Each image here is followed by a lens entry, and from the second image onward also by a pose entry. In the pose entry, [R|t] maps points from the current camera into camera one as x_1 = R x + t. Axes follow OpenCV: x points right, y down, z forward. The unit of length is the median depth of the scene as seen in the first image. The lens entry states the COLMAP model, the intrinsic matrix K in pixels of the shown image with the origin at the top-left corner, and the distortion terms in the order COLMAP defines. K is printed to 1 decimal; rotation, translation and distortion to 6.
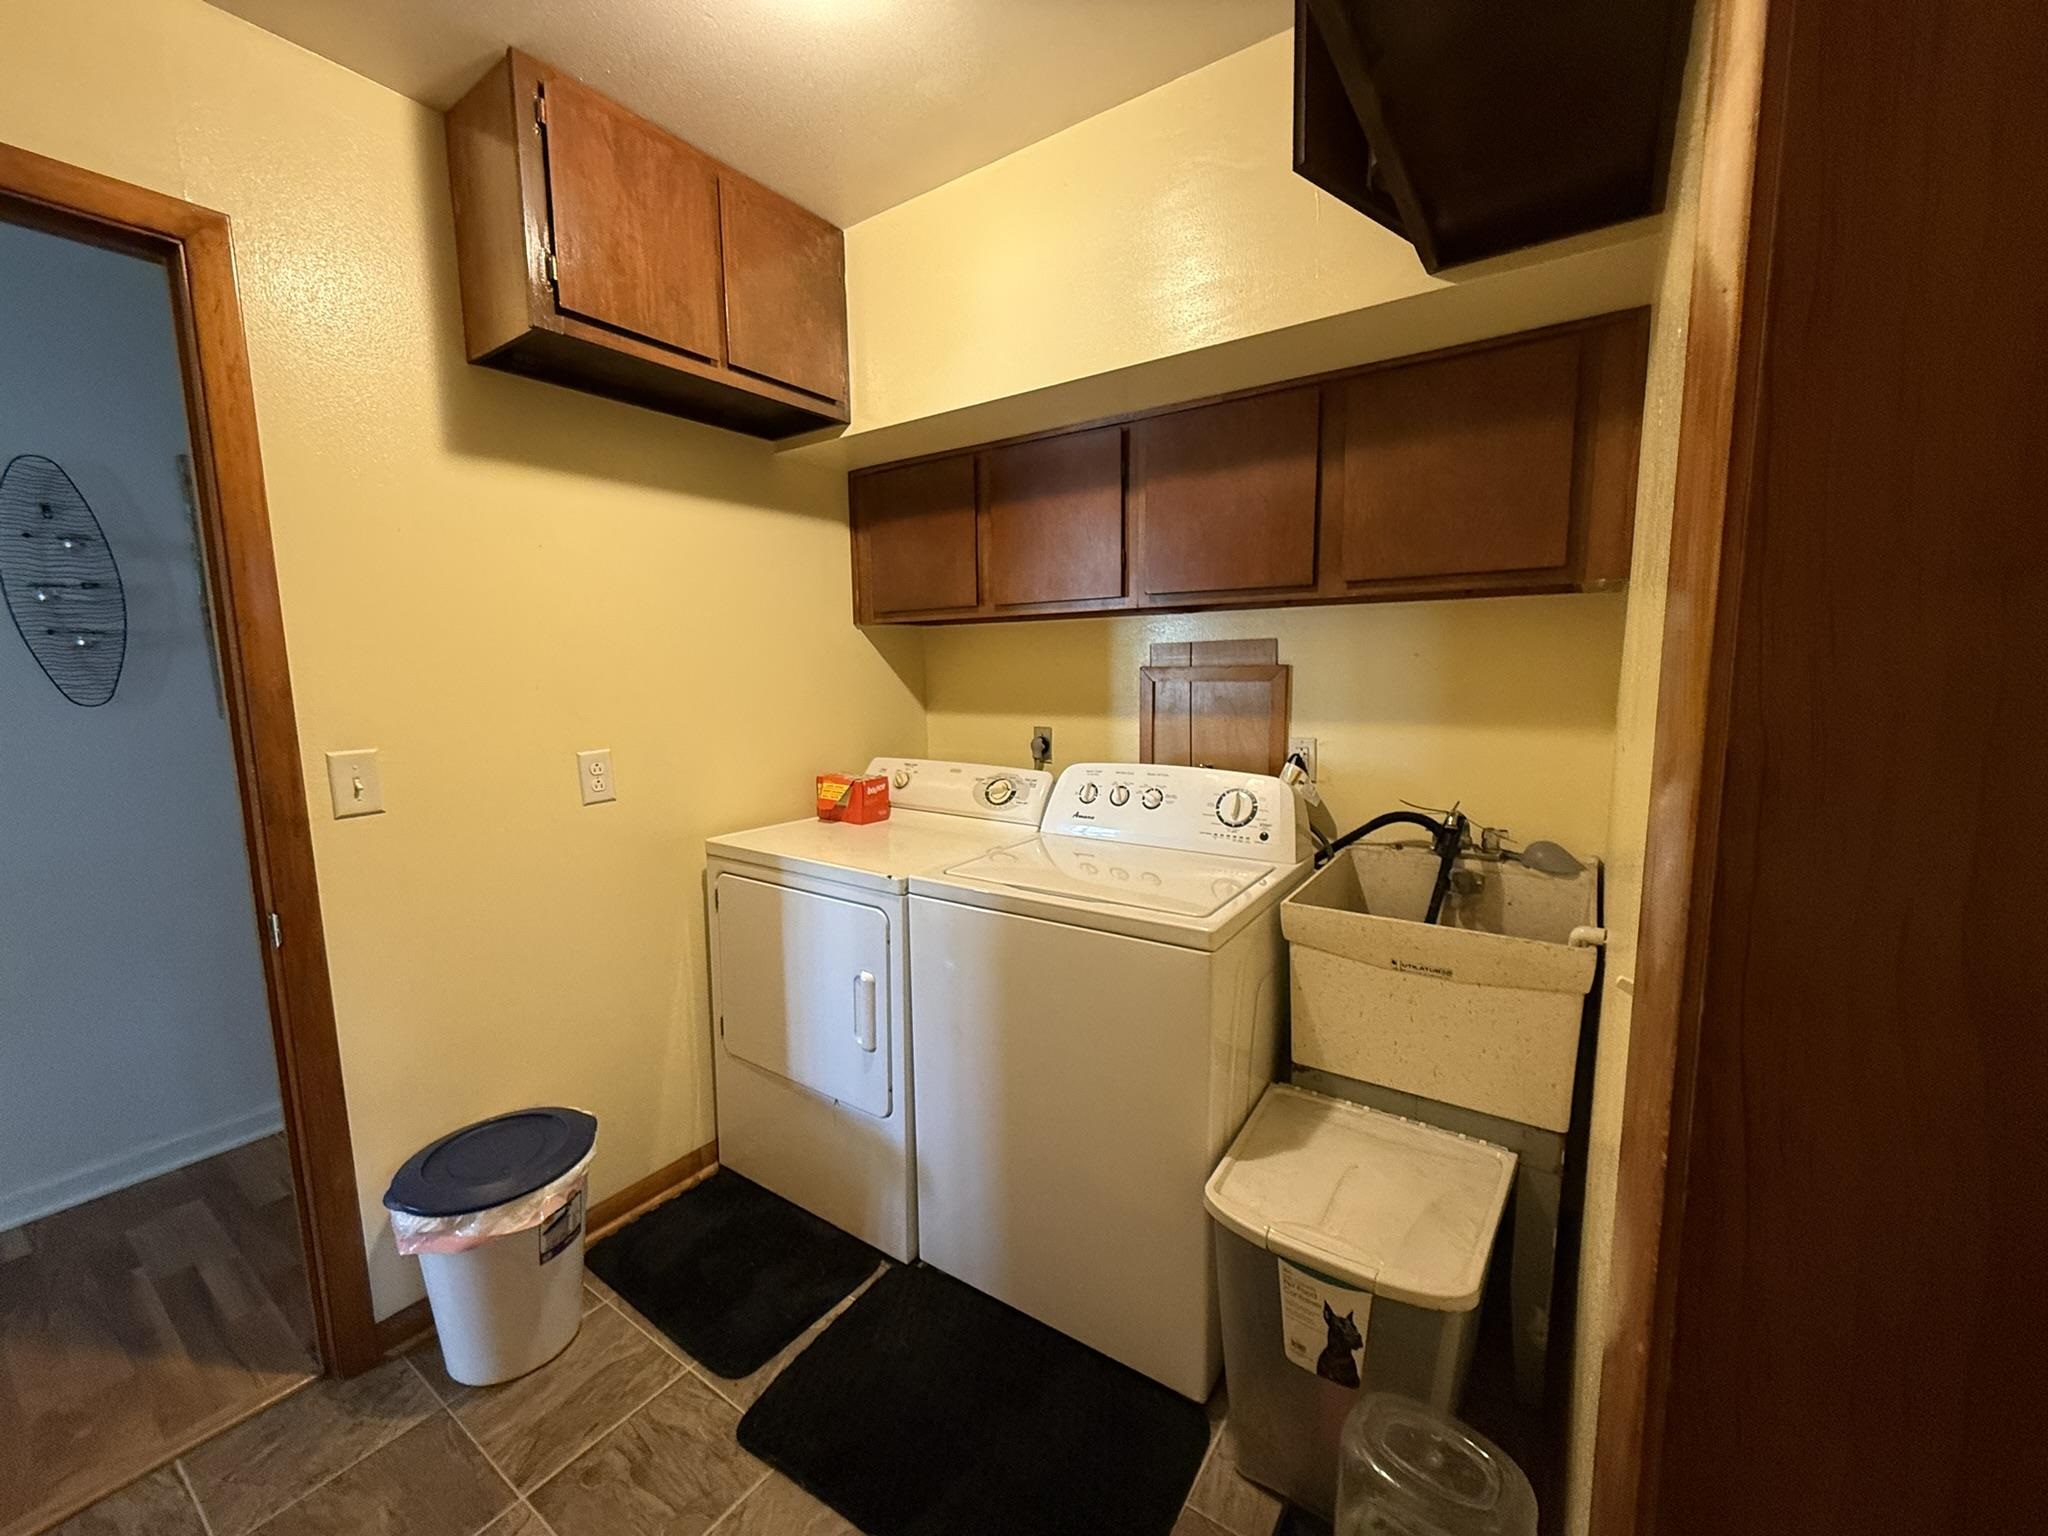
lens RADIAL K [[817.1, 0, 1025.4], [0, 817.1, 768.5], [0, 0, 1]] dist [0.001085, 0.000338]
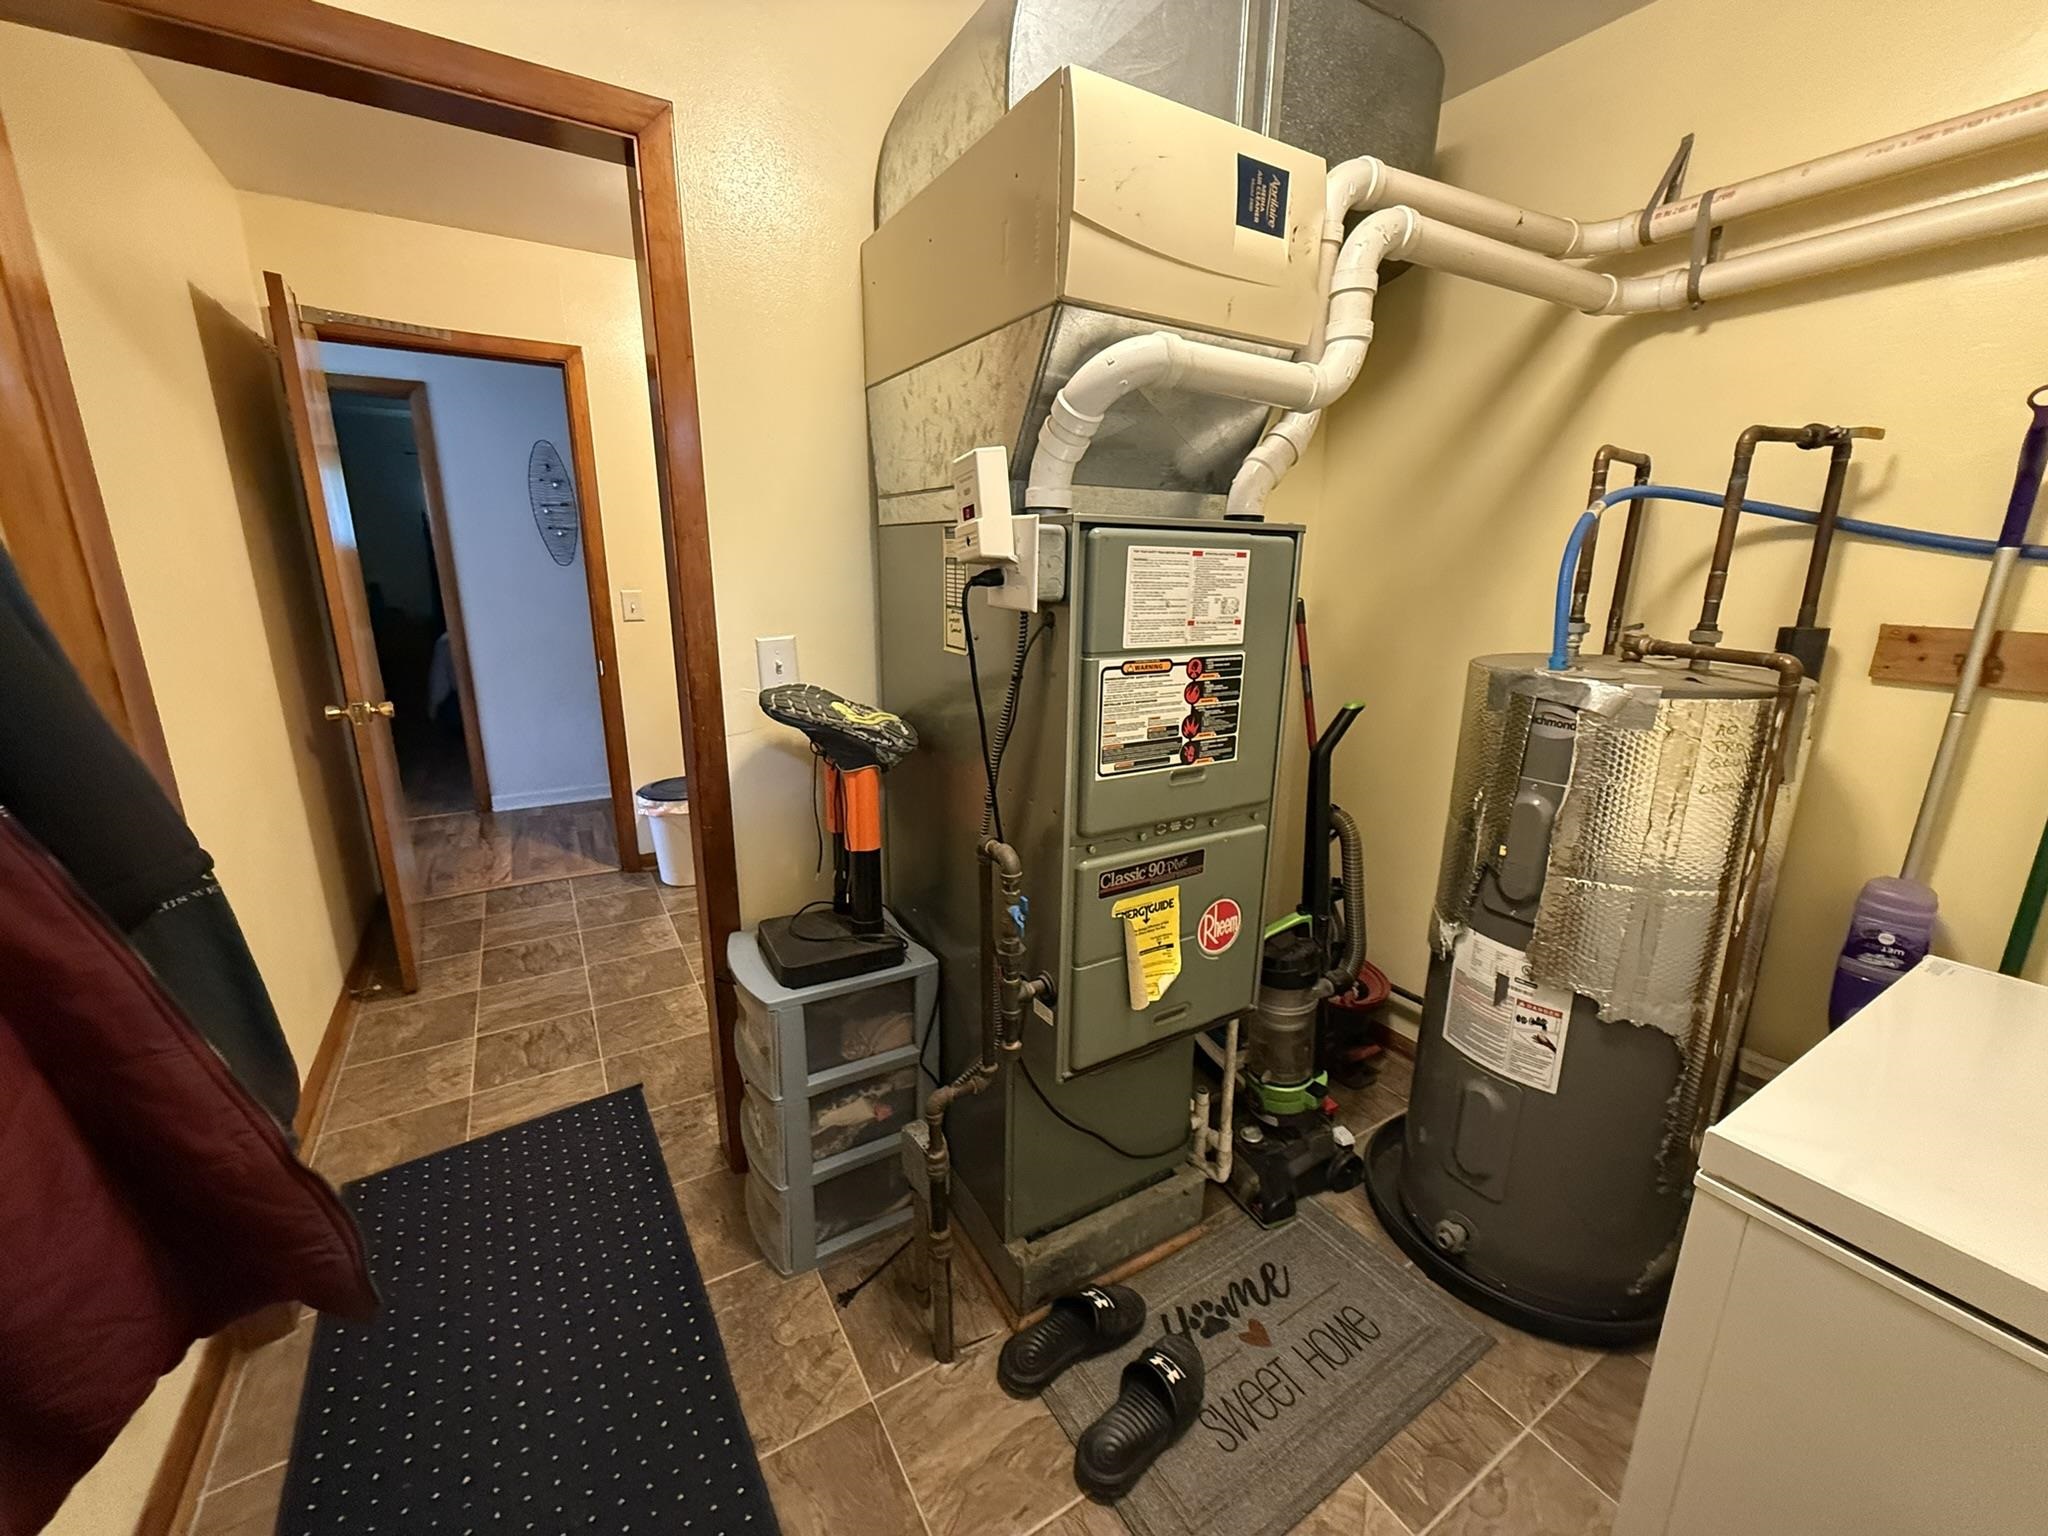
lens RADIAL K [[817.1, 0, 1021.8], [0, 817.1, 764.6], [0, 0, 1]] dist [0.001085, 0.000338]
pose [[0.909610, 0.128749, -0.395011, 0.985970], [-0.080299, 0.987325, 0.136899, 0.057865], [0.407630, -0.092806, 0.908419, -0.561484]]
